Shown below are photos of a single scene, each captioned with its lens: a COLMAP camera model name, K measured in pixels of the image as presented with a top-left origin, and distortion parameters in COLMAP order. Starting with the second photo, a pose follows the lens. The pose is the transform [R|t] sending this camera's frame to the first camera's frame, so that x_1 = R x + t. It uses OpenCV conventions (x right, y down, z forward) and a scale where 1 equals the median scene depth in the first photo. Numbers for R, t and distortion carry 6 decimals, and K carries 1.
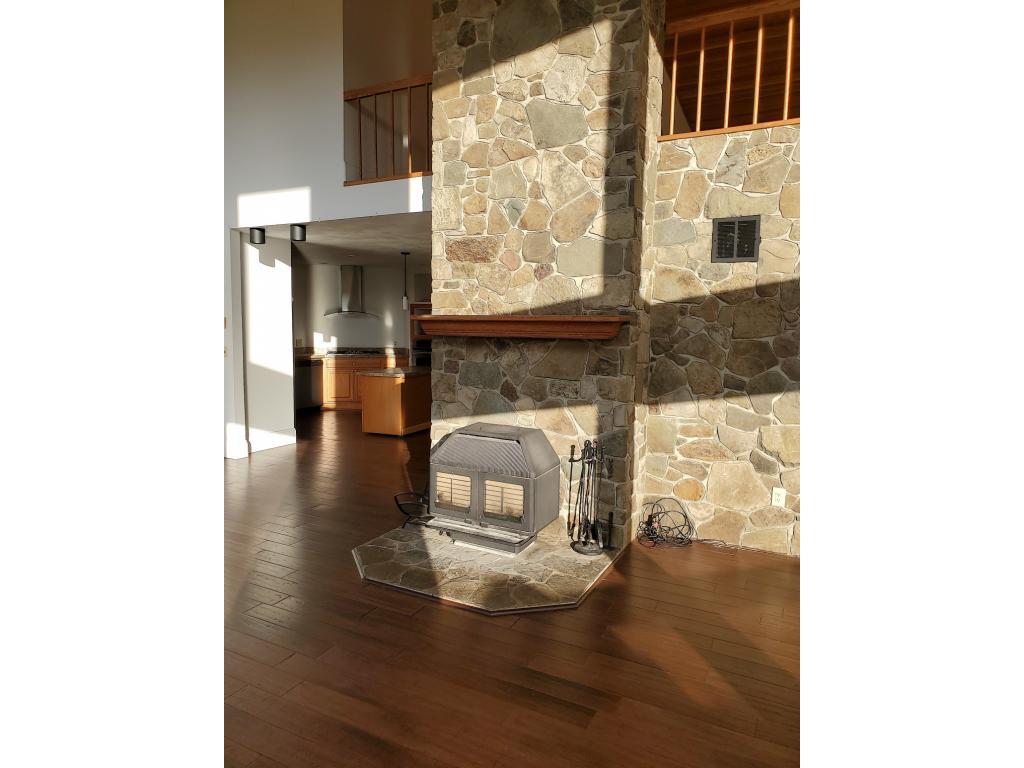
lens RADIAL K [[590.5, 0, 510.8], [0, 590.5, 386.7], [0, 0, 1]] dist [-0.004220, -0.000840]
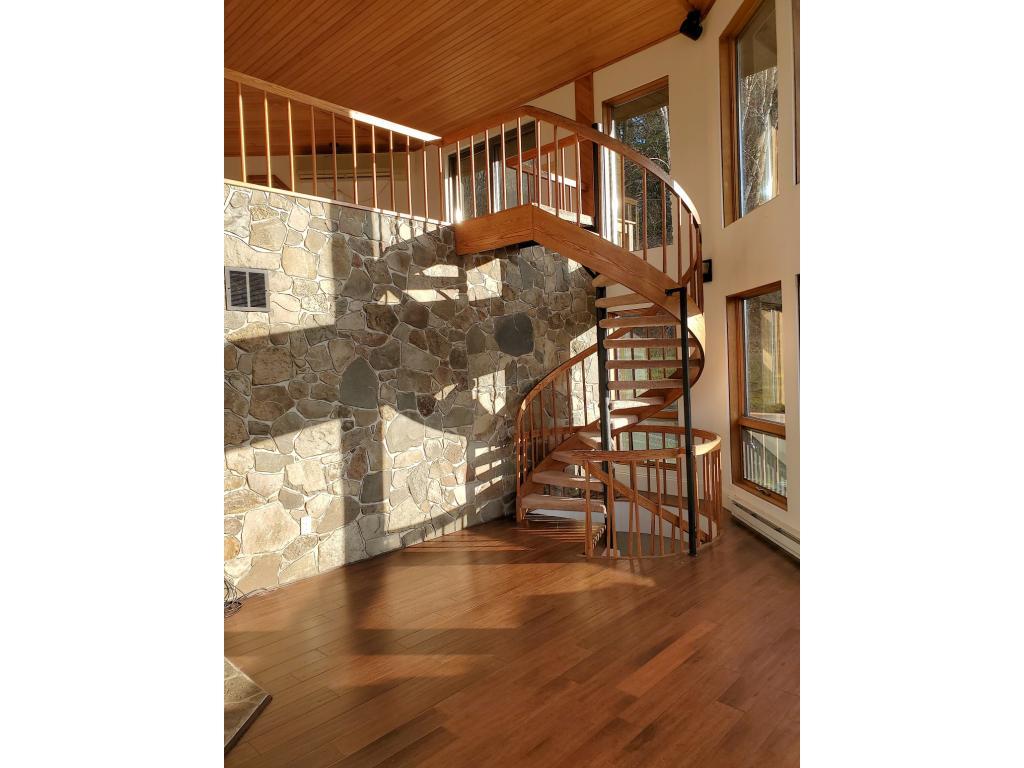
lens RADIAL K [[590.5, 0, 508.6], [0, 590.5, 385.3], [0, 0, 1]] dist [-0.004220, -0.000840]
pose [[0.276026, -0.058103, 0.959392, -0.484227], [0.138165, 0.990203, 0.020217, -0.041881], [-0.951168, 0.126974, 0.281350, 0.296831]]
